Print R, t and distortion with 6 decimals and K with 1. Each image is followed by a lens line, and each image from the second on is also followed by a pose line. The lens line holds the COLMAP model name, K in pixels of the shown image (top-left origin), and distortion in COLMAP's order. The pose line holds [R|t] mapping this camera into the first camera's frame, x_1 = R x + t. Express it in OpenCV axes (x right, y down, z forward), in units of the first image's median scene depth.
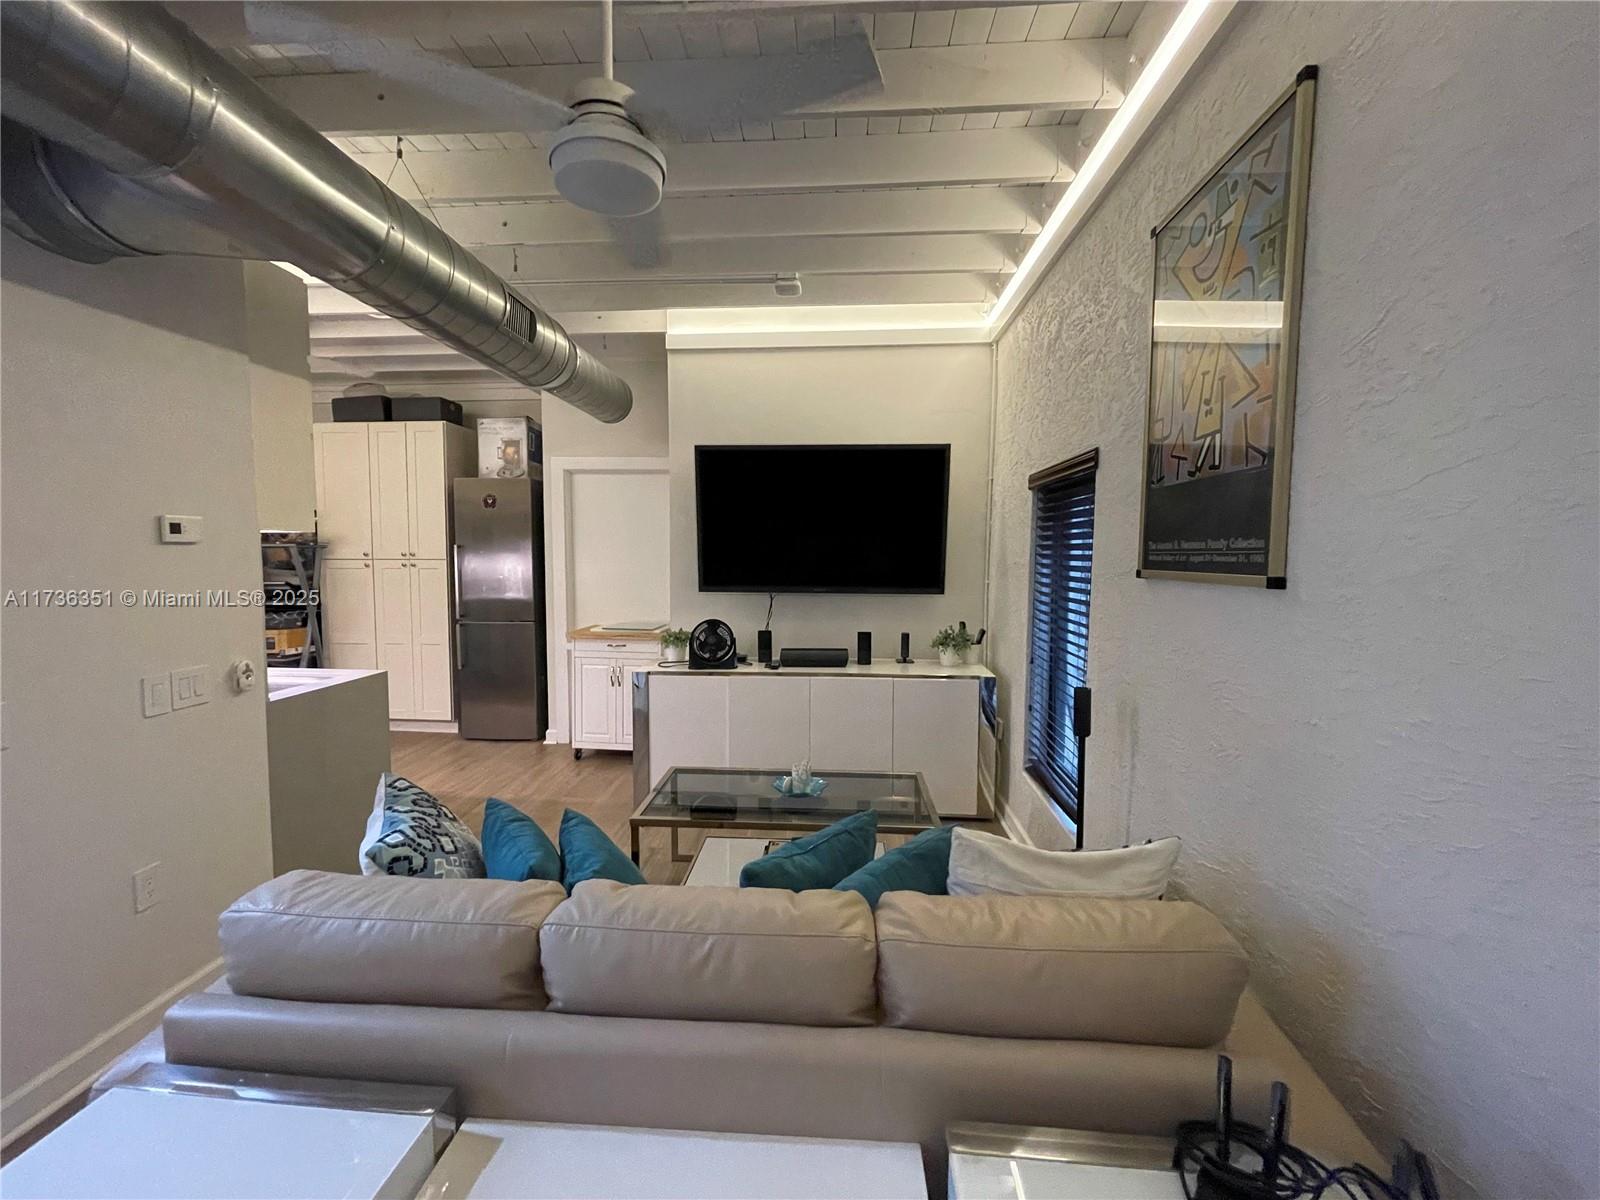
lens RADIAL K [[642.6, 0, 791.9], [0, 642.6, 596.9], [0, 0, 1]] dist [-0.002311, -0.000515]
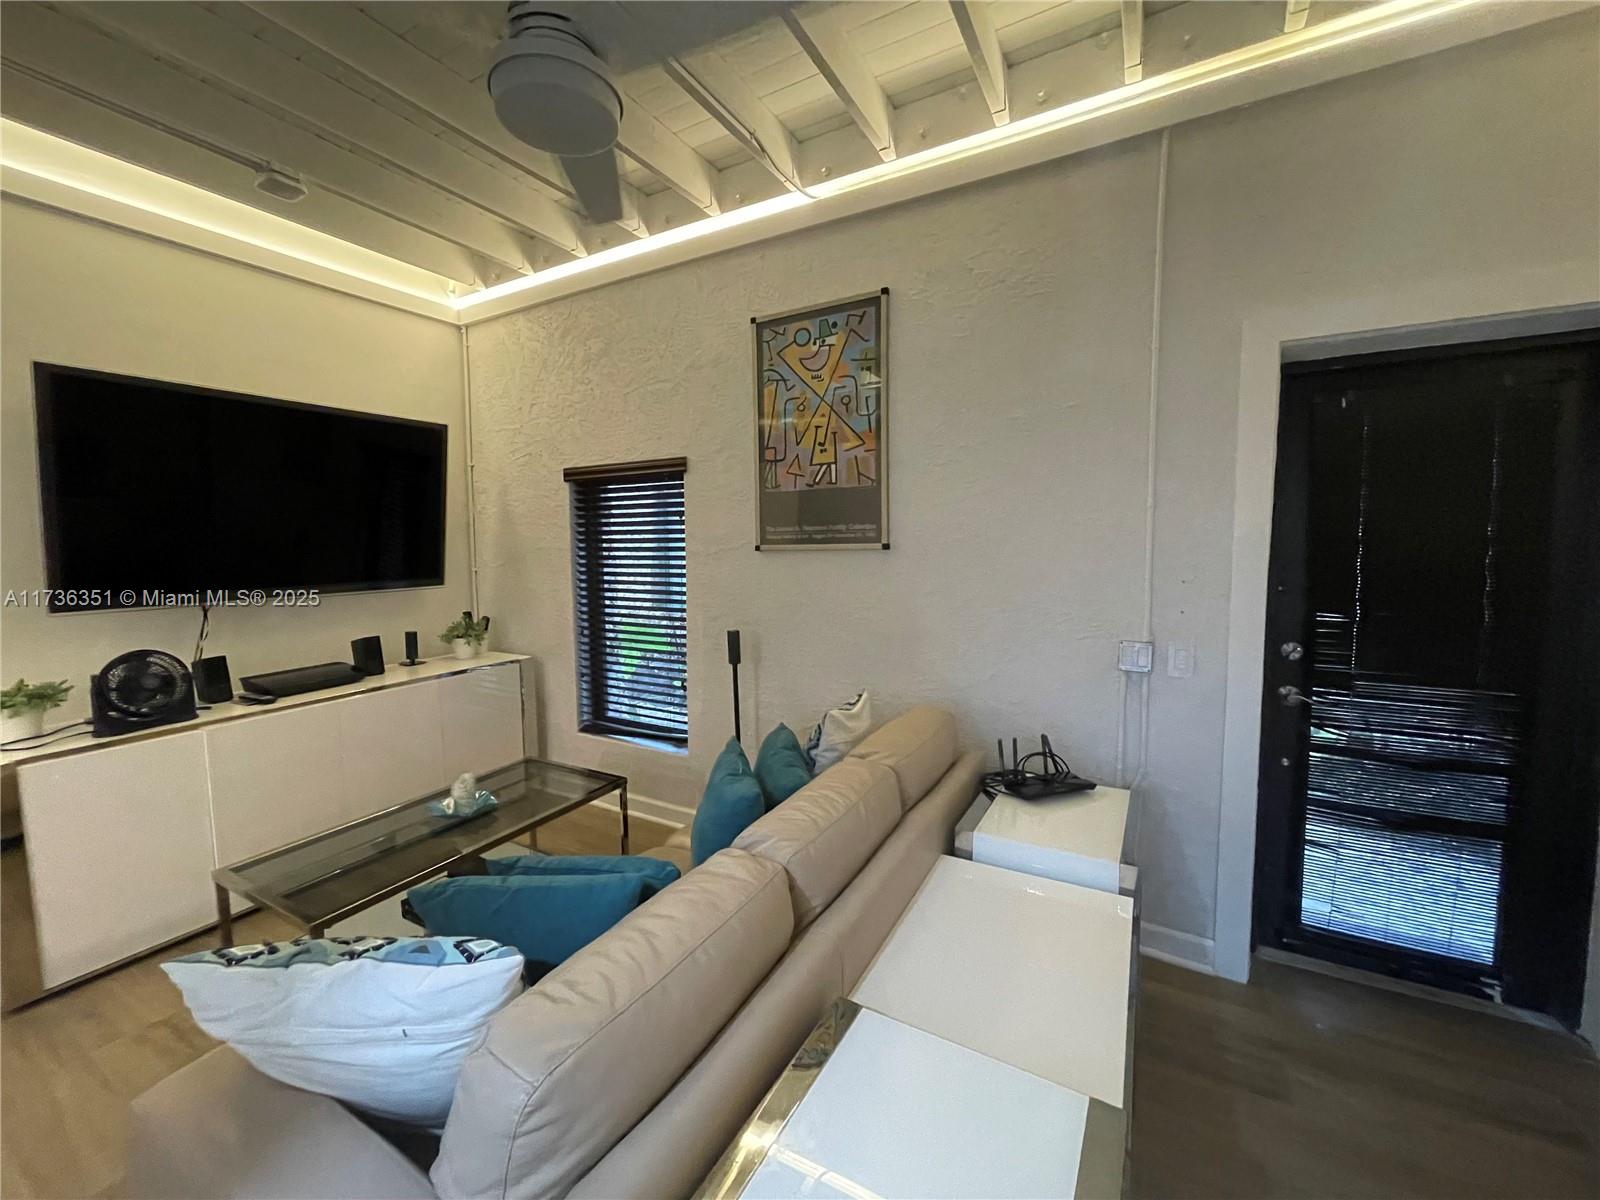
lens RADIAL K [[642.6, 0, 787.8], [0, 642.6, 601.8], [0, 0, 1]] dist [-0.002311, -0.000515]
pose [[0.433081, -0.099126, 0.895888, -0.473318], [0.080847, 0.994200, 0.070921, -0.007196], [-0.897722, 0.041715, 0.438583, 0.169016]]
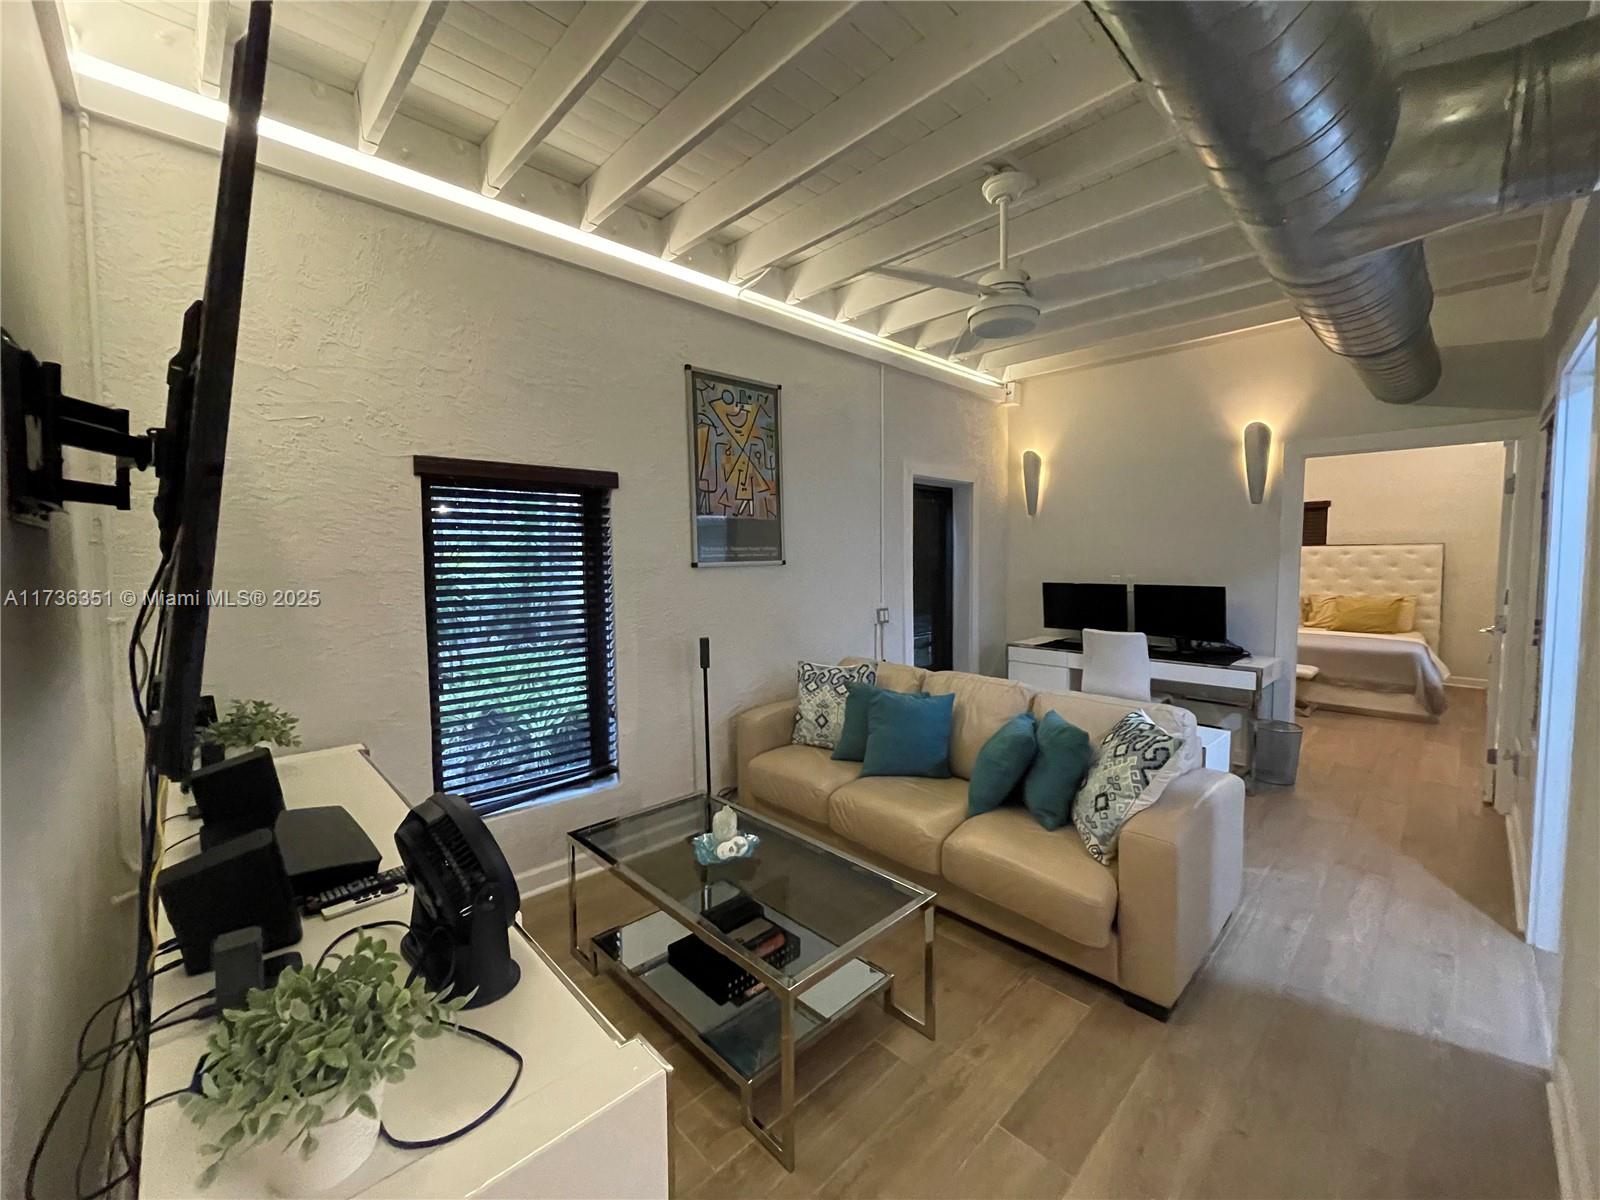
lens RADIAL K [[642.6, 0, 791.9], [0, 642.6, 605.8], [0, 0, 1]] dist [-0.002311, -0.000515]
pose [[-0.735205, -0.045505, 0.676316, -0.486234], [0.058599, 0.989742, 0.130295, -0.081897], [-0.675307, 0.135425, -0.724996, 1.245259]]
